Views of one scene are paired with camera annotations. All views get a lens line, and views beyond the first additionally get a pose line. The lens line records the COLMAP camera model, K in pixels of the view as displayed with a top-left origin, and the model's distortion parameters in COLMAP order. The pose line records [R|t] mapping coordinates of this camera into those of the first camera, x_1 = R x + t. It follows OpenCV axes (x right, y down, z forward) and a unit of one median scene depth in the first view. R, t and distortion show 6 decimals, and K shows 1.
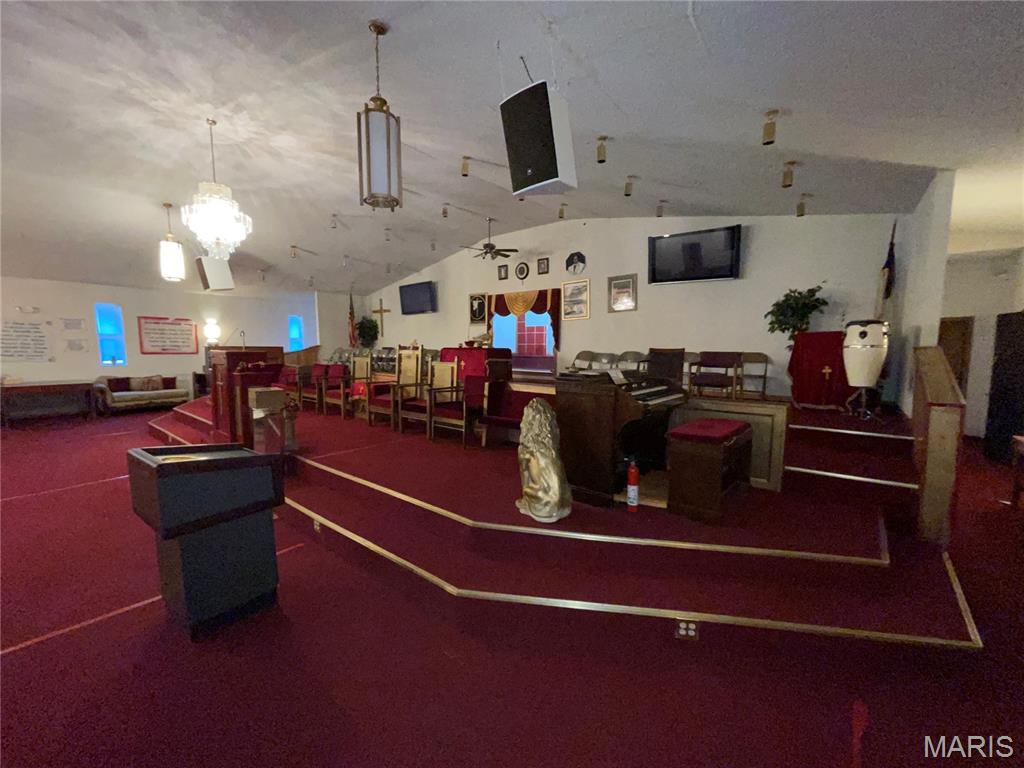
lens RADIAL K [[410.5, 0, 509.1], [0, 410.5, 387.6], [0, 0, 1]] dist [-0.000328, -0.000274]
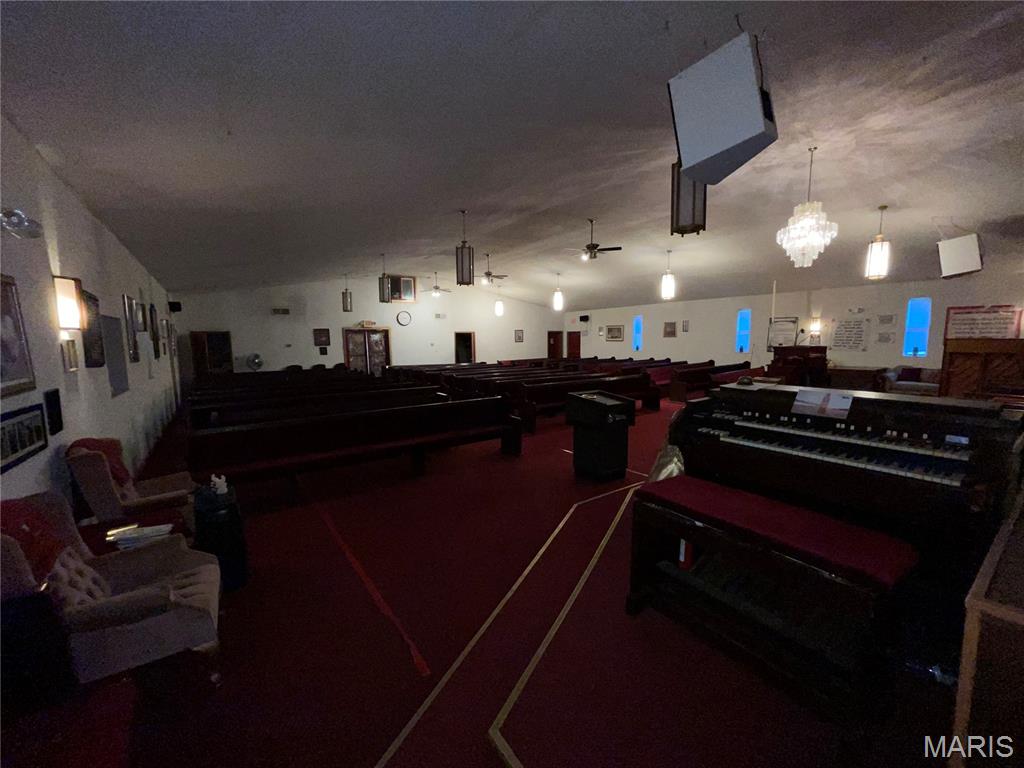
lens RADIAL K [[410.5, 0, 512.5], [0, 410.5, 386.5], [0, 0, 1]] dist [-0.000328, -0.000274]
pose [[-0.251163, 0.109947, -0.961680, 0.612315], [-0.084113, 0.987290, 0.134843, -0.061034], [0.964283, 0.114757, -0.238722, 0.479213]]
